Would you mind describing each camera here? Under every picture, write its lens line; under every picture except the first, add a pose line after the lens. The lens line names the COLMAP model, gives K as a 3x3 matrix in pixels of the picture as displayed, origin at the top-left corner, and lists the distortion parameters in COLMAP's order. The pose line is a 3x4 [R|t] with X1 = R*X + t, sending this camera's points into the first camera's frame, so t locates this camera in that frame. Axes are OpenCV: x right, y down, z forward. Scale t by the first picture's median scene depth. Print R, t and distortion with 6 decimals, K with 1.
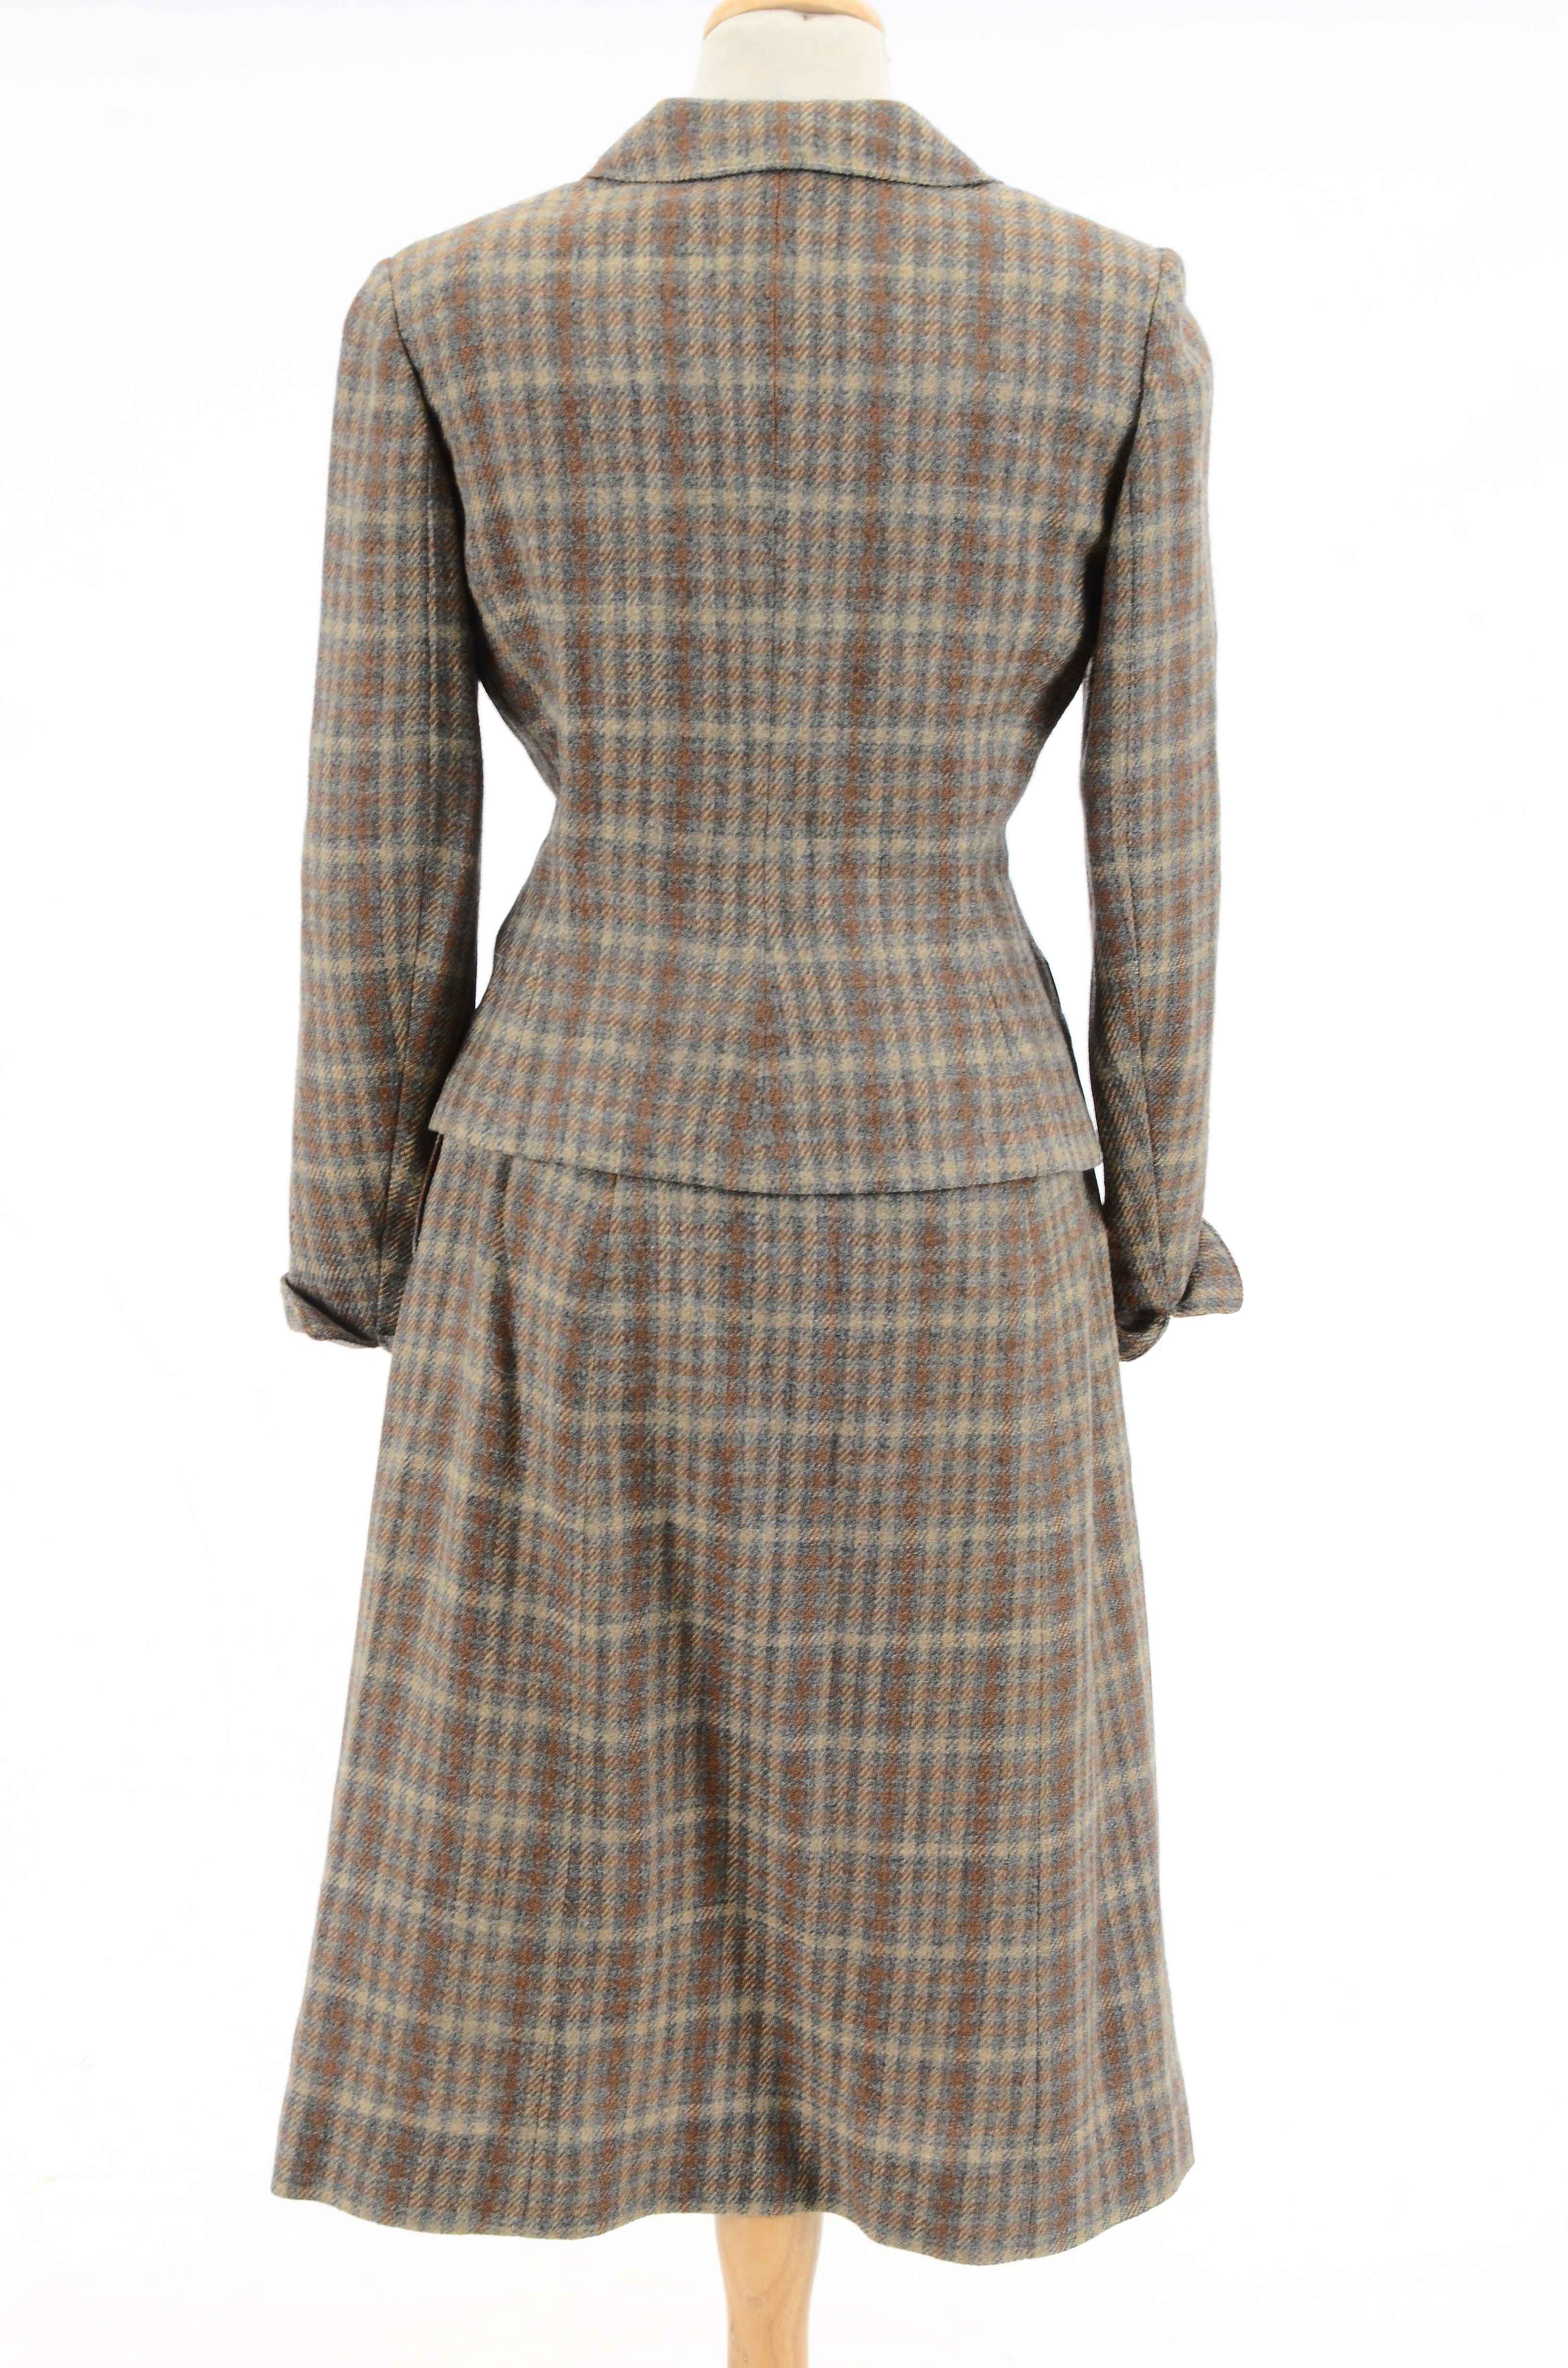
lens RADIAL K [[5075.1, 0, 786.5], [0, 5075.1, 1183.7], [0, 0, 1]] dist [0.414746, 0.000000]
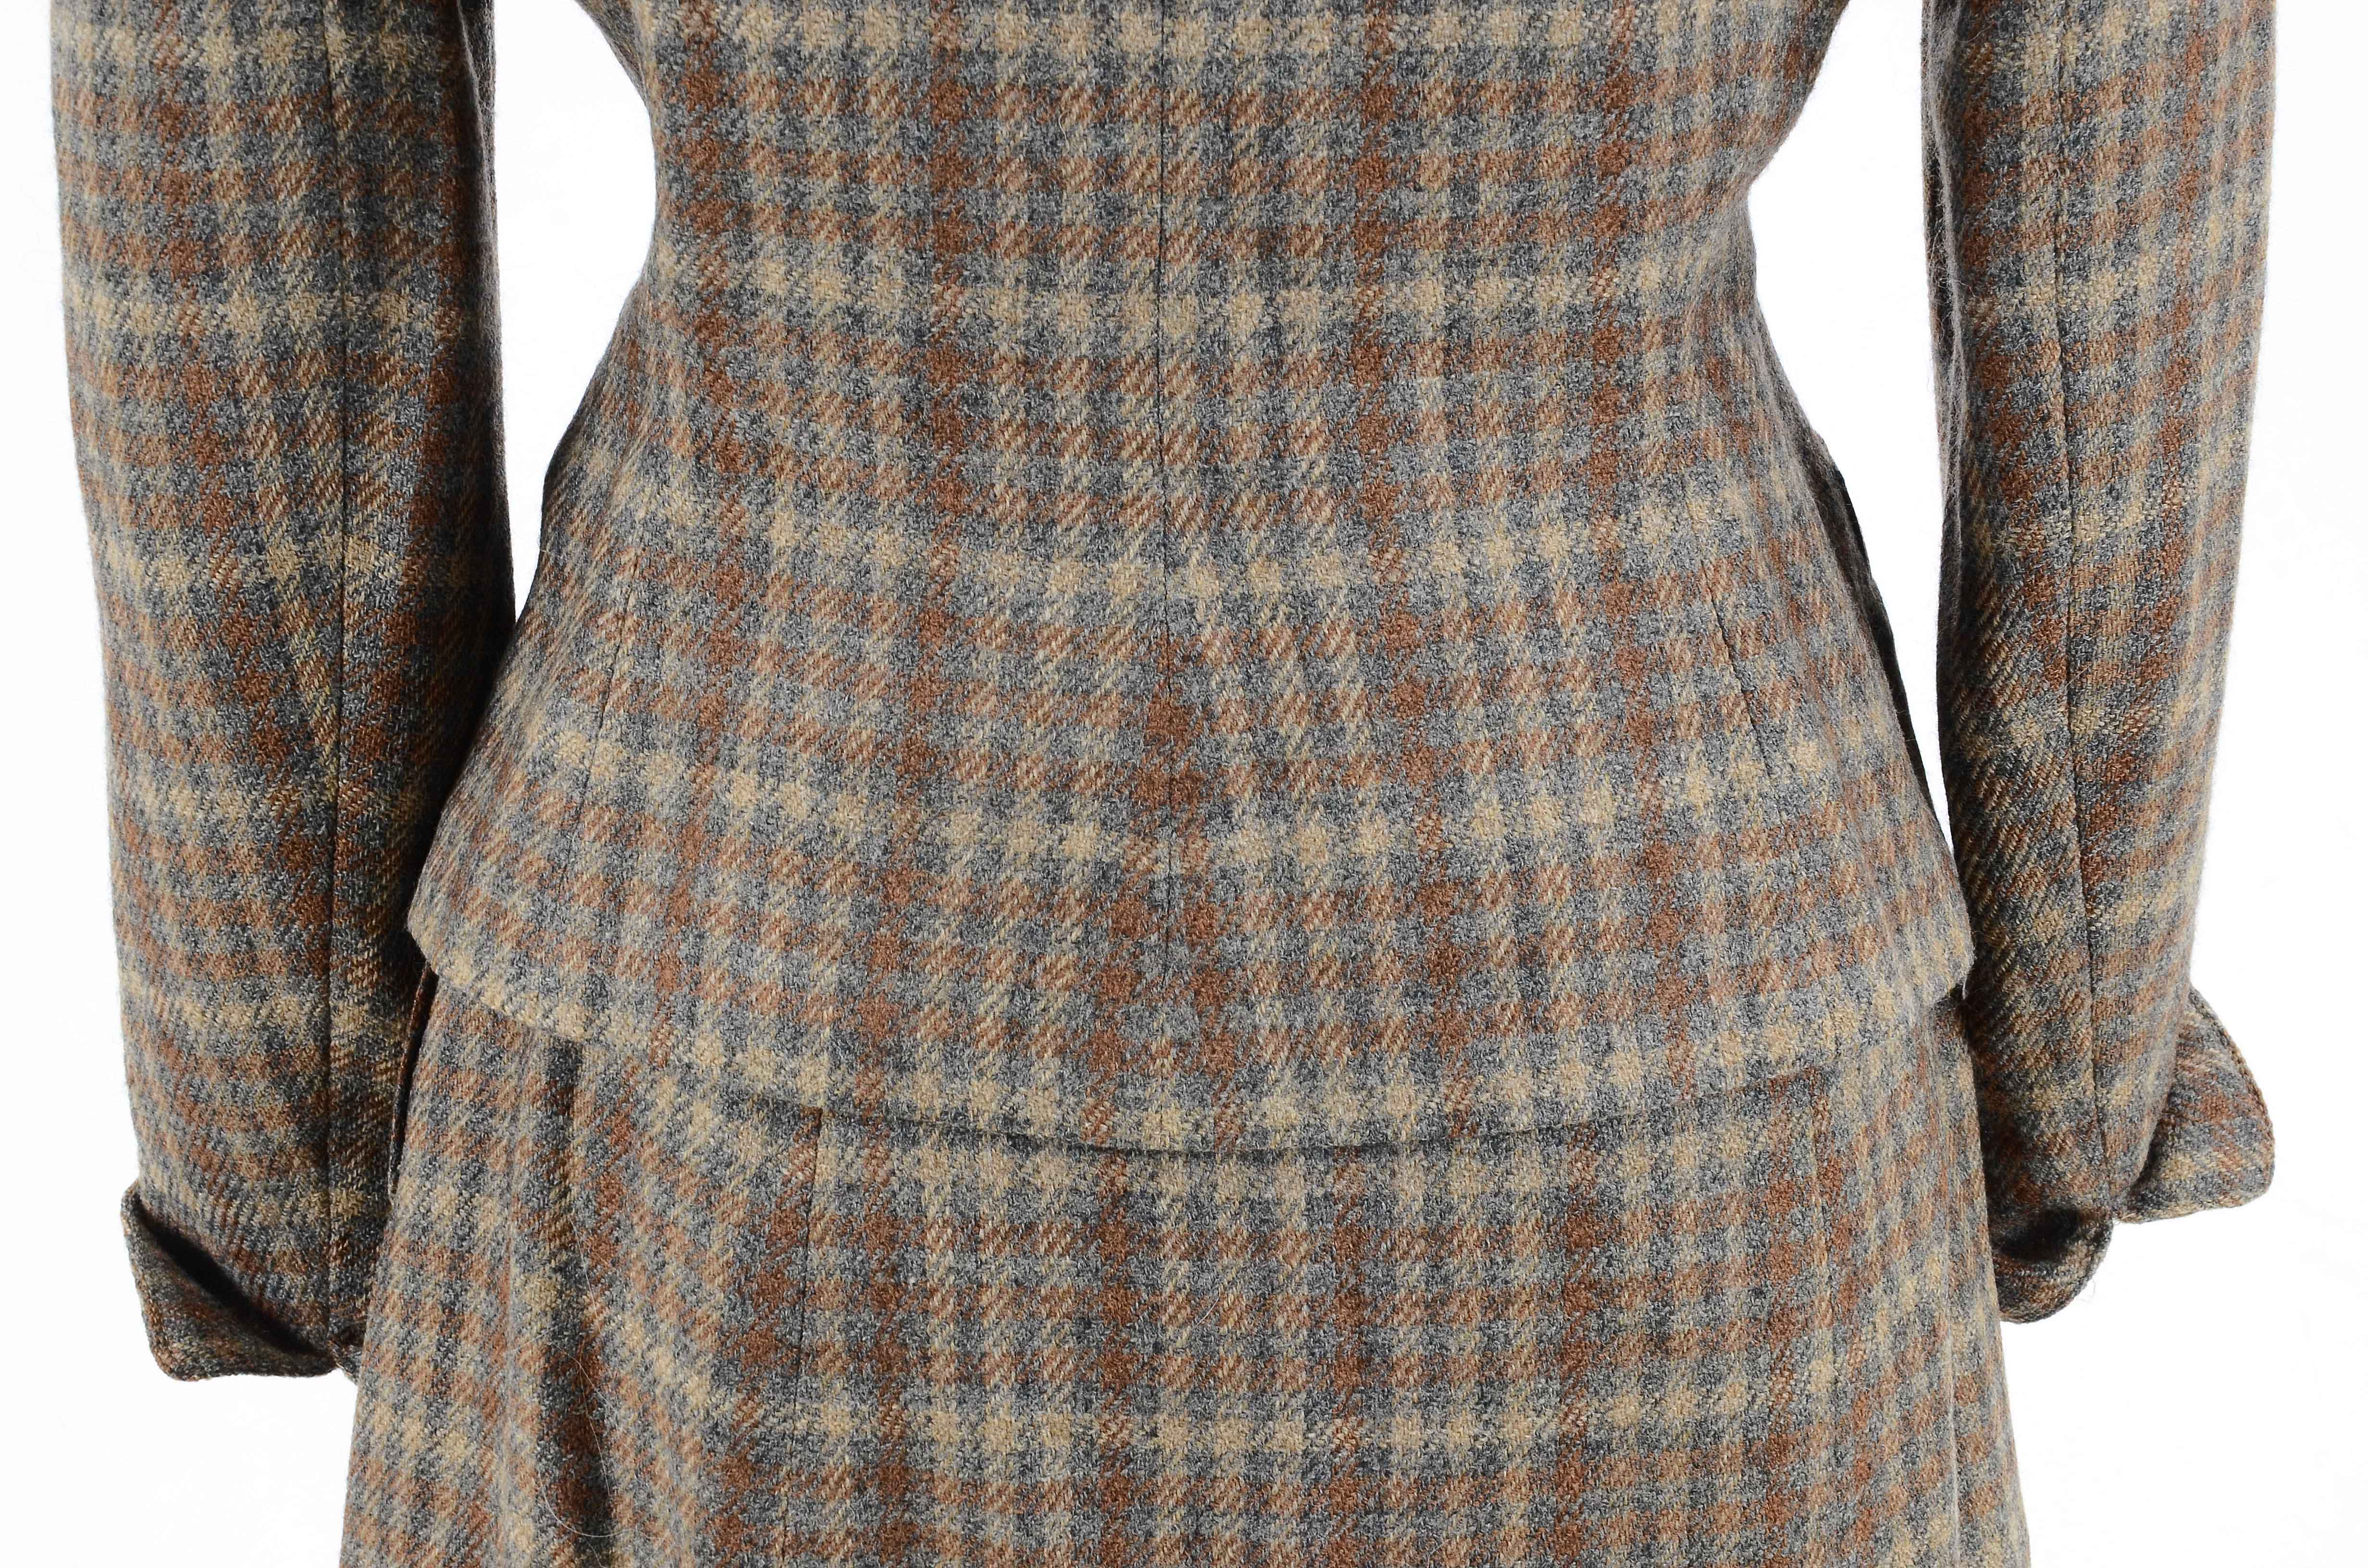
lens RADIAL K [[5202.9, 0, 1179.3], [0, 5202.9, 786.5], [0, 0, 1]] dist [0.435930, 0.000000]
pose [[0.999156, -0.017662, -0.037084, 0.012081], [0.023337, 0.987054, 0.158681, -0.095274], [0.033801, -0.159413, 0.986633, 0.589520]]
